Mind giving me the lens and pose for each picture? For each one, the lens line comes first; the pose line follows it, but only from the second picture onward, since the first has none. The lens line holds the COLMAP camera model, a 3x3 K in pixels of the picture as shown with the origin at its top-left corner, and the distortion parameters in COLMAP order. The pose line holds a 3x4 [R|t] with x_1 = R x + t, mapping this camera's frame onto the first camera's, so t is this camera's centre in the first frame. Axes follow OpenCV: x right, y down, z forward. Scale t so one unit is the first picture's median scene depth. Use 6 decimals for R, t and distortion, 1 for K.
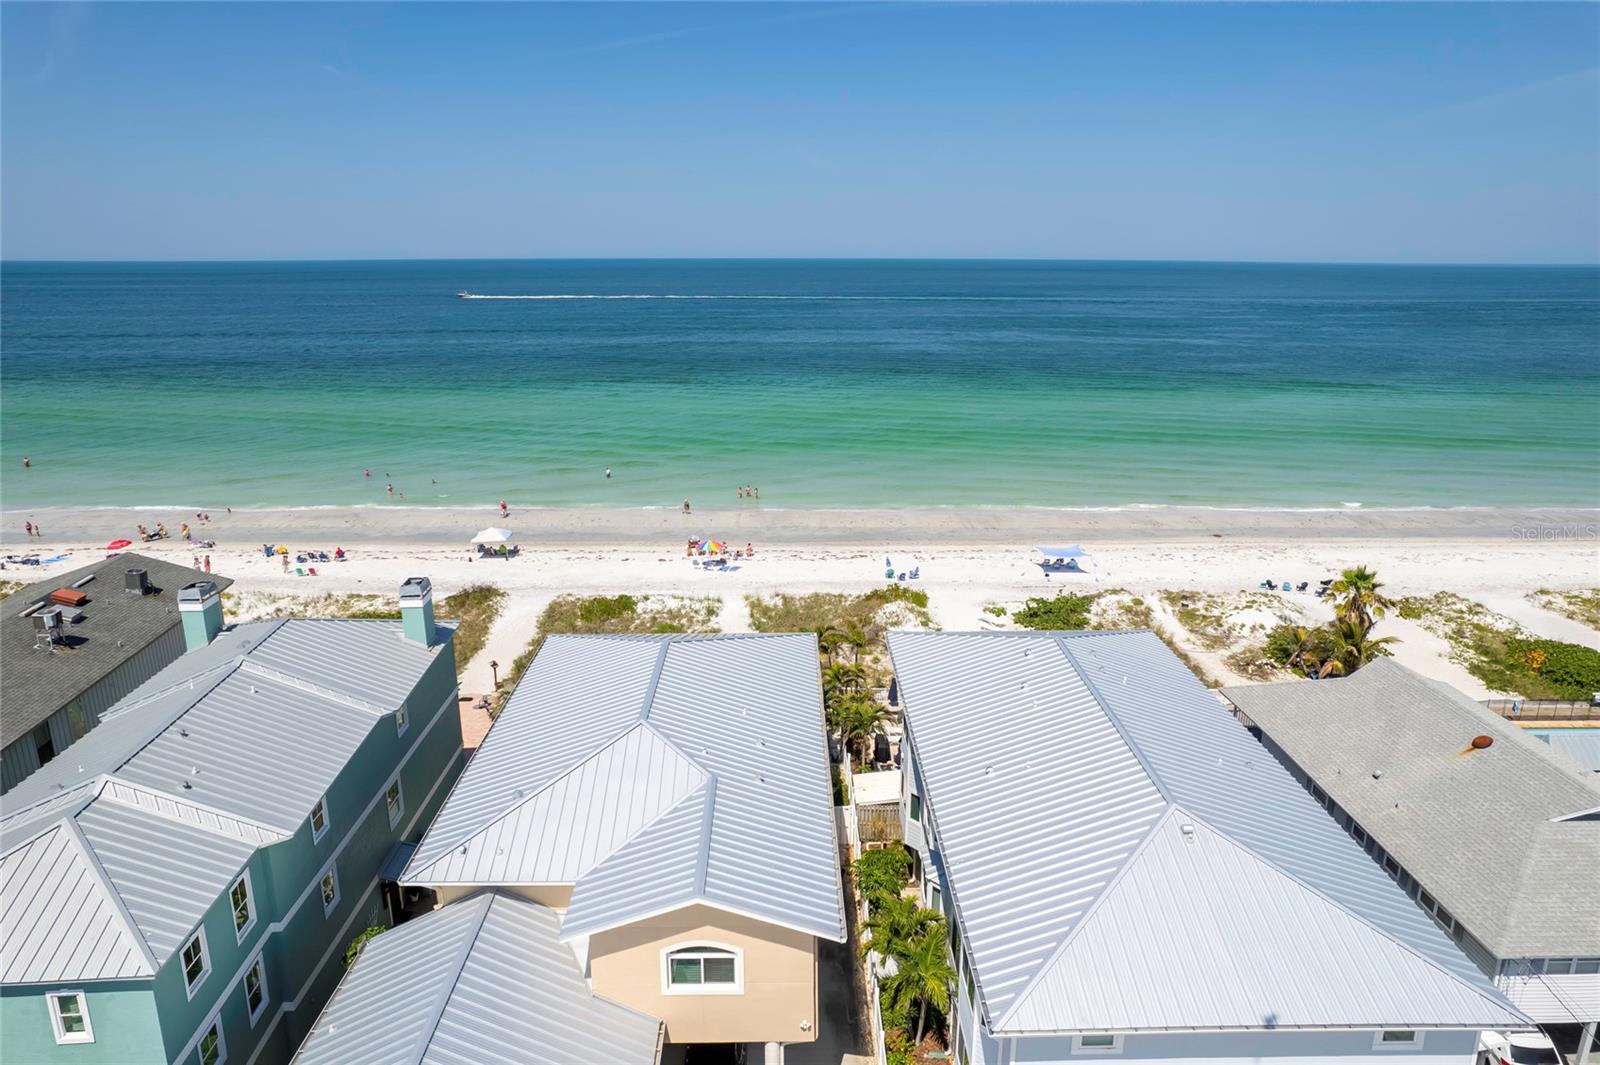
lens RADIAL K [[1023.0, 0, 805.5], [0, 1023.0, 527.0], [0, 0, 1]] dist [-0.063564, 0.057996]
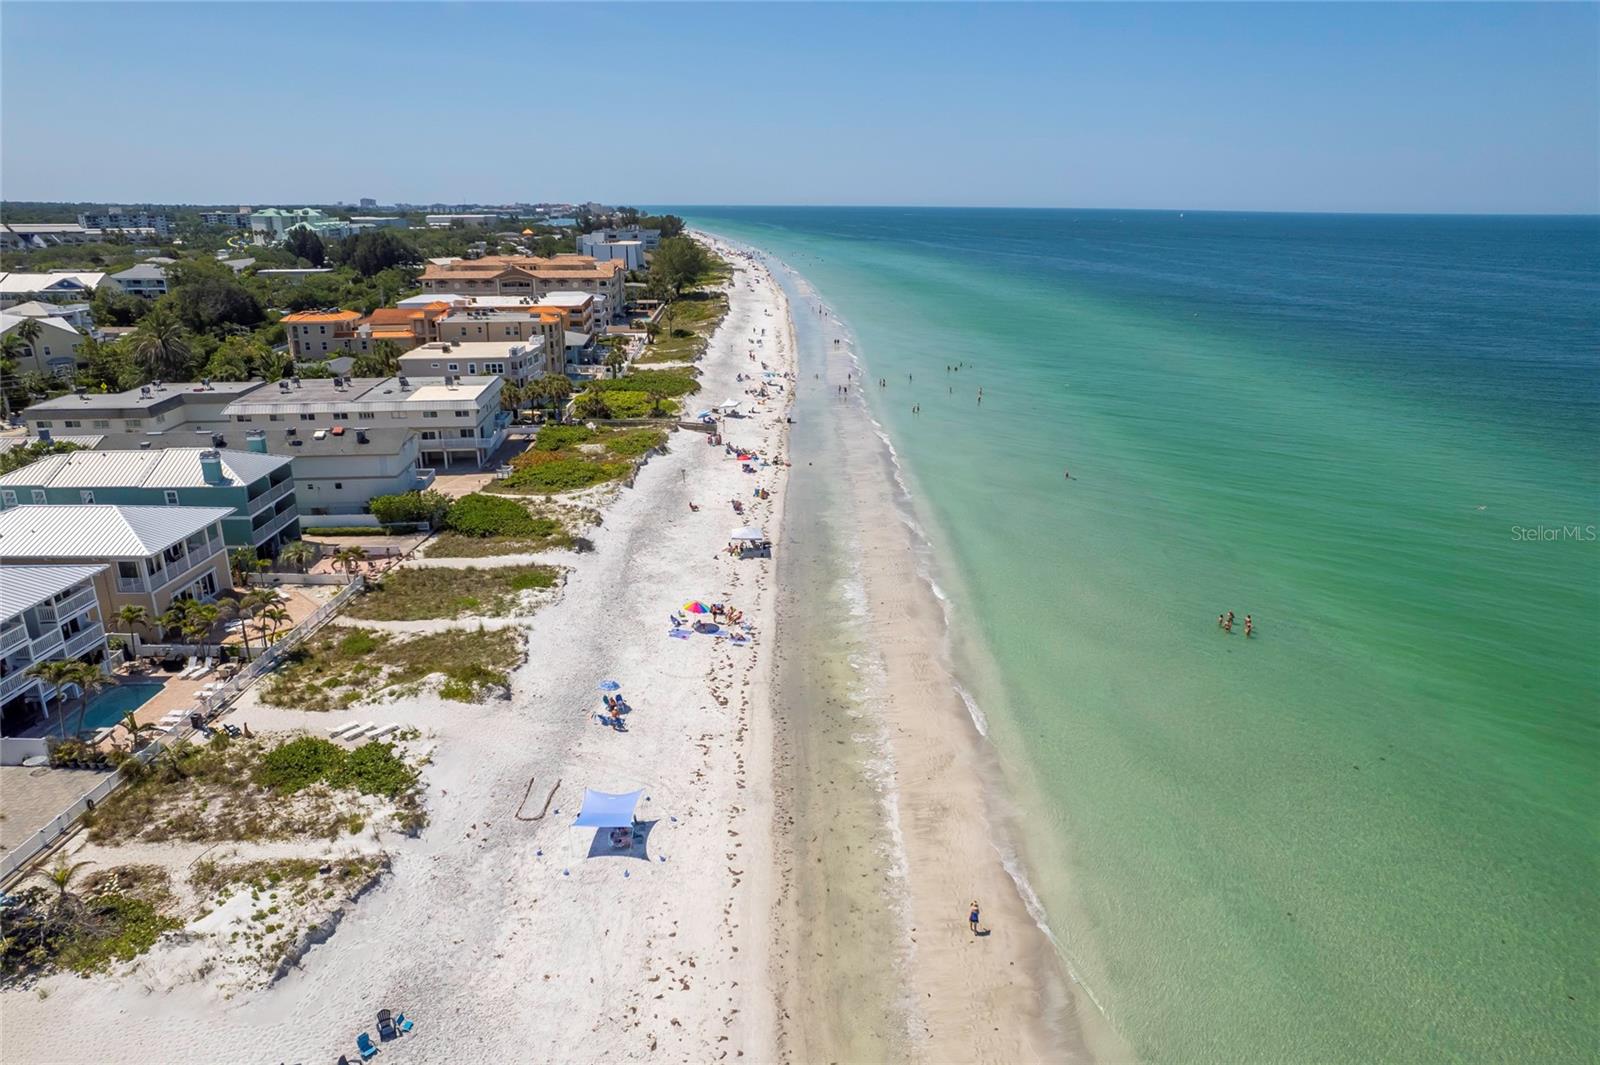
lens RADIAL K [[1023.0, 0, 805.5], [0, 1023.0, 527.0], [0, 0, 1]] dist [-0.063564, 0.057996]
pose [[-0.011994, 0.305525, -0.952109, 0.990526], [-0.263229, 0.917627, 0.297776, -0.451239], [0.964659, 0.254194, 0.069417, 1.245165]]
